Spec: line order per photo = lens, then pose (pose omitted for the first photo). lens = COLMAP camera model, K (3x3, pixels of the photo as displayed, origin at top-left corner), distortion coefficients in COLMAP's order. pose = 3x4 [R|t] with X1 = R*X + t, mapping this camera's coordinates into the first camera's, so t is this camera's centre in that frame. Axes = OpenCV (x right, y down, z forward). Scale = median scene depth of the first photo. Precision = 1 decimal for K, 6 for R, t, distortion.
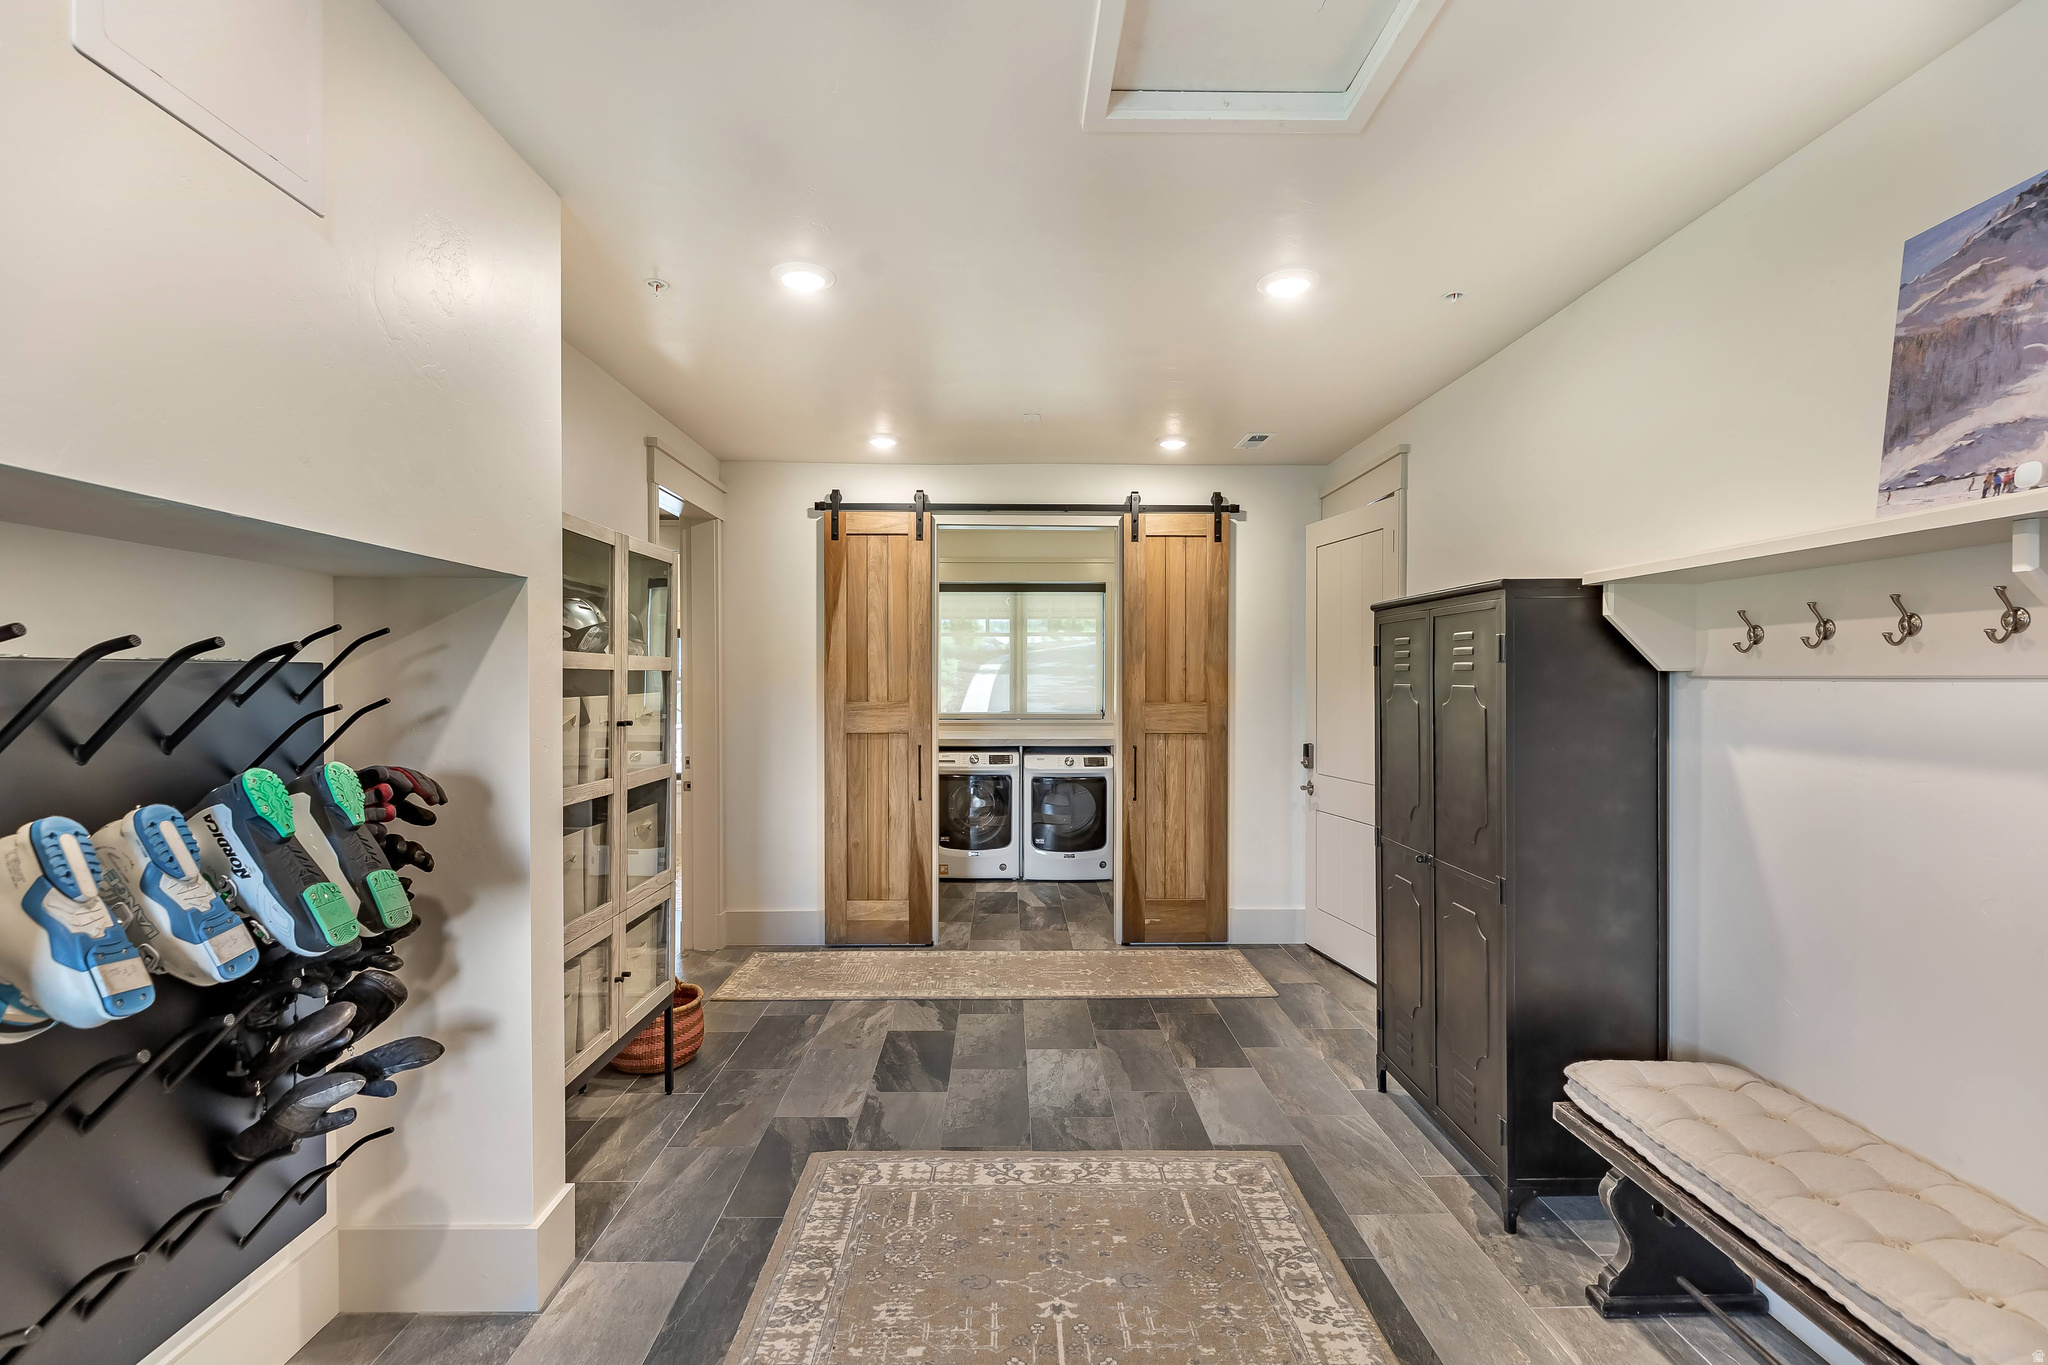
lens RADIAL K [[949.5, 0, 1021.3], [0, 949.5, 678.7], [0, 0, 1]] dist [0.015401, -0.000092]
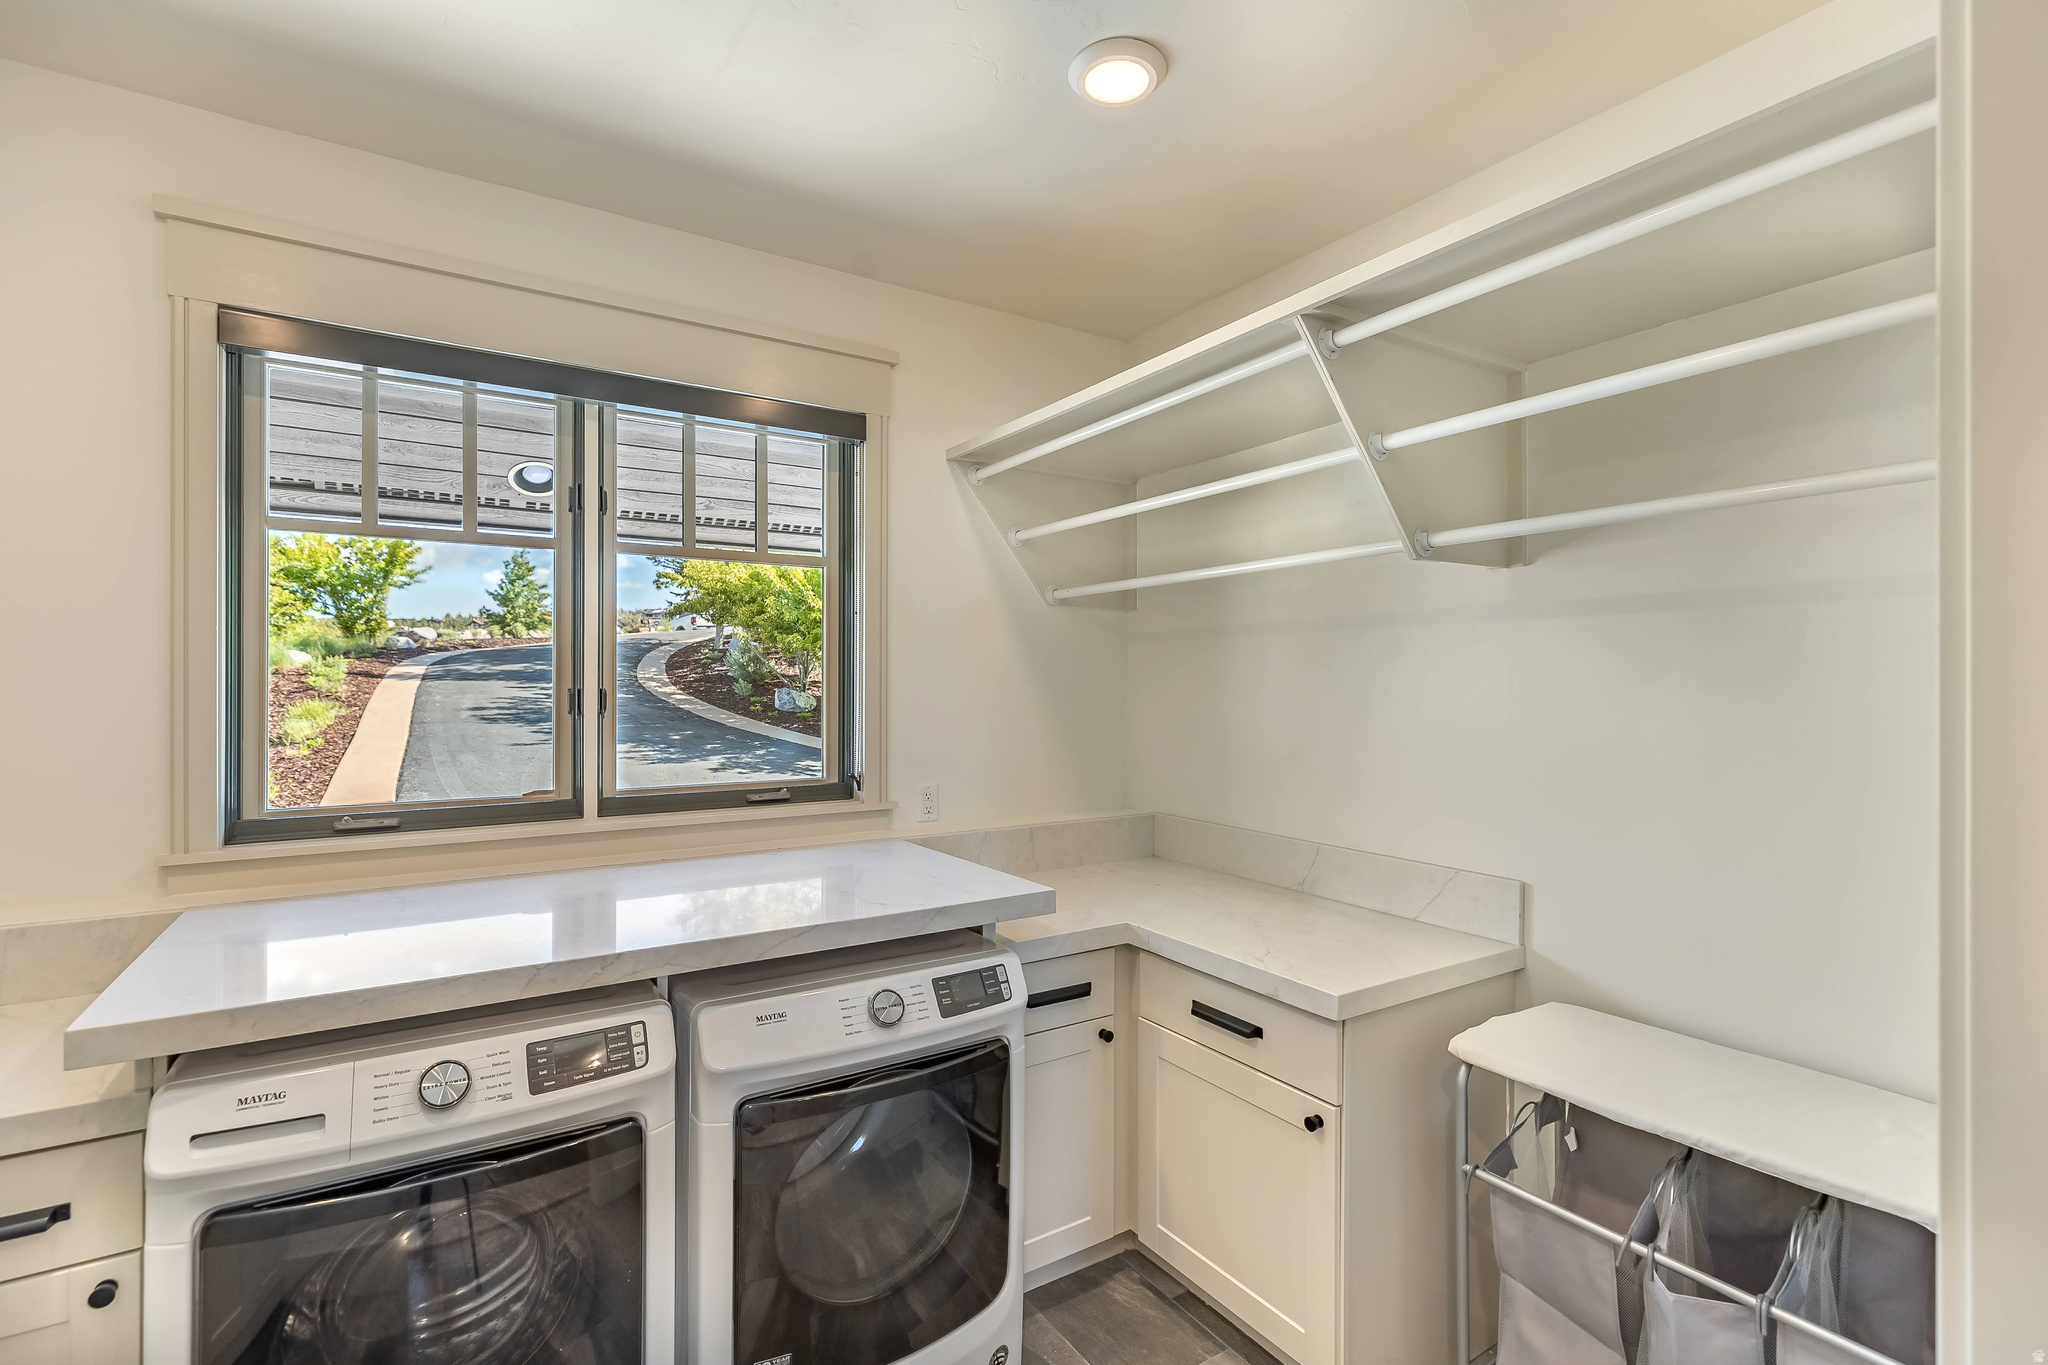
lens RADIAL K [[949.5, 0, 1025.9], [0, 949.5, 682.8], [0, 0, 1]] dist [0.015401, -0.000092]
pose [[0.852473, -0.002311, 0.522767, -0.051336], [0.003716, 0.999992, -0.001640, -0.002051], [-0.522759, 0.003341, 0.852474, 0.752438]]
